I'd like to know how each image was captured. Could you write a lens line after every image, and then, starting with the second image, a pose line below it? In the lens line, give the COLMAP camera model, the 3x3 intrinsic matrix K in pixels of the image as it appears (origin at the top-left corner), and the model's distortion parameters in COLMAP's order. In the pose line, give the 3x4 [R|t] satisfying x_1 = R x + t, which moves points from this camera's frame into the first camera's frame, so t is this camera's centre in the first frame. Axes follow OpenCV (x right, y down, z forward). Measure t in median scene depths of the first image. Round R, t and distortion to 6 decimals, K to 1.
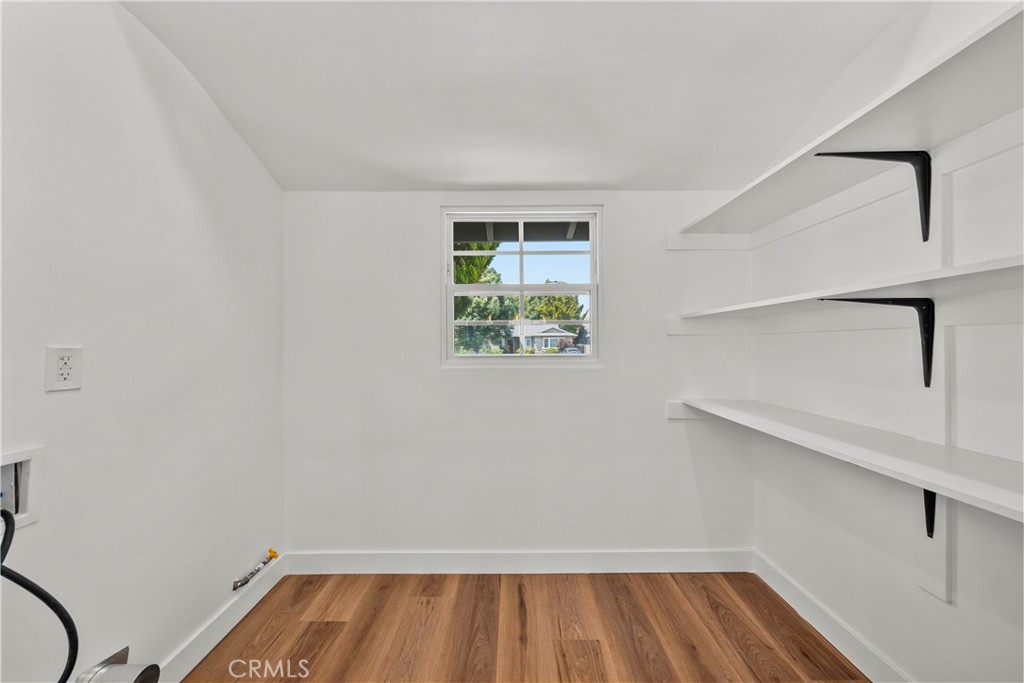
lens RADIAL K [[377.7, 0, 511.2], [0, 377.7, 346.5], [0, 0, 1]] dist [0.000238, 0.000016]
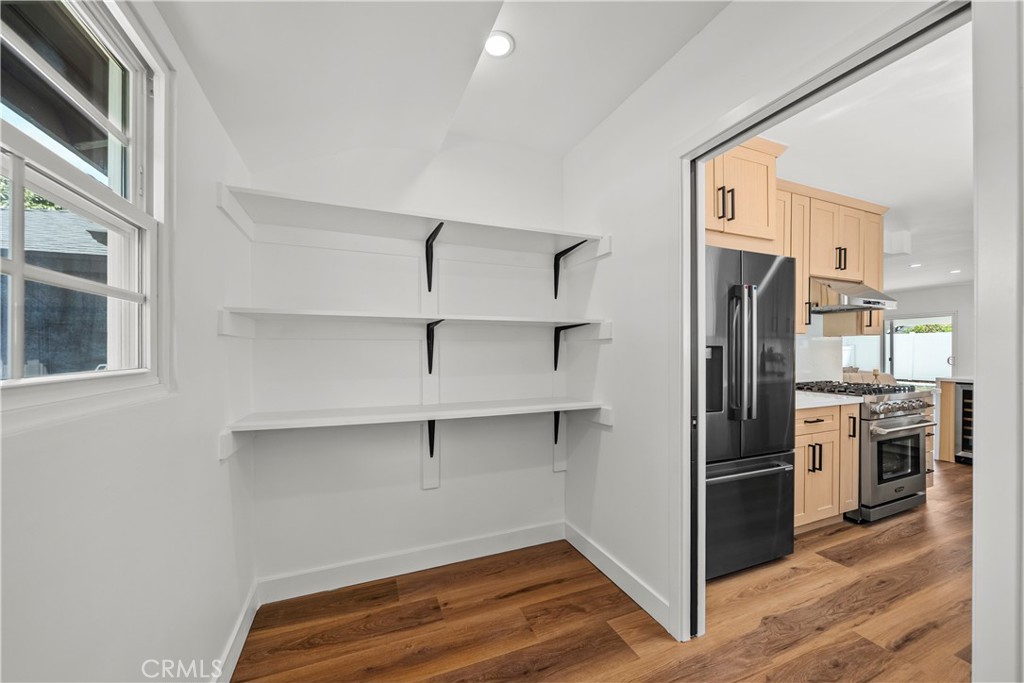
lens RADIAL K [[377.7, 0, 510.9], [0, 377.7, 346.3], [0, 0, 1]] dist [0.000238, 0.000016]
pose [[-0.389483, 0.003260, 0.921028, -0.502023], [-0.001984, 0.999988, -0.004378, -0.013207], [-0.921032, -0.003532, -0.389472, 0.977763]]
